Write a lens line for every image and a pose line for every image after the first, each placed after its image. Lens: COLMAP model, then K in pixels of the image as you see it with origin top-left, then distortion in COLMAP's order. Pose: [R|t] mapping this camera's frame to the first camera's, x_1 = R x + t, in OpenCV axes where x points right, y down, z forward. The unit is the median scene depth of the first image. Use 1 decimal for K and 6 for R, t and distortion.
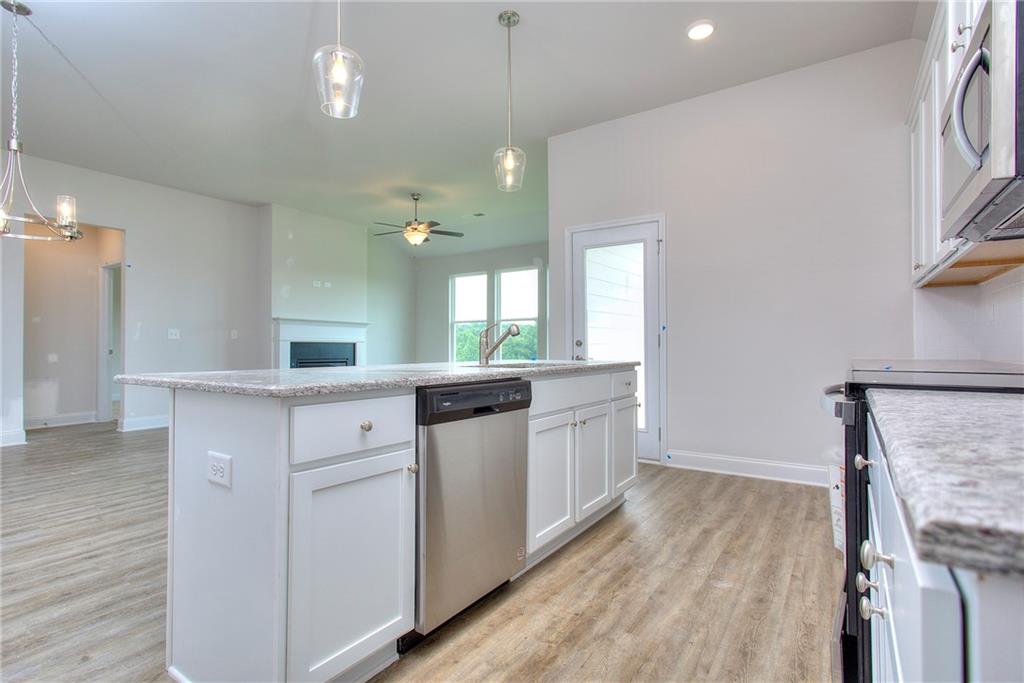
lens RADIAL K [[499.9, 0, 504.9], [0, 499.9, 343.3], [0, 0, 1]] dist [-0.001304, -0.000221]
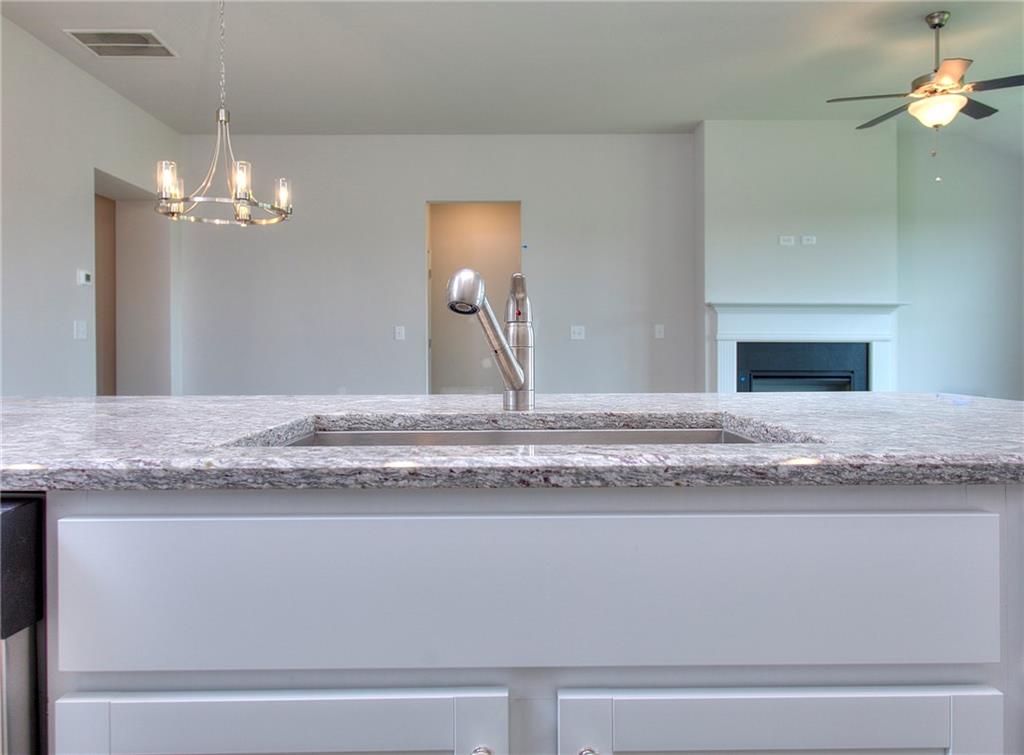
lens RADIAL K [[717.1, 0, 511.7], [0, 717.1, 358.5], [0, 0, 1]] dist [0.000071, 0.000194]
pose [[0.576551, 0.007450, -0.817027, 0.126977], [0.008825, 0.999843, 0.015345, 0.001576], [0.817013, -0.016058, 0.576395, 0.284555]]
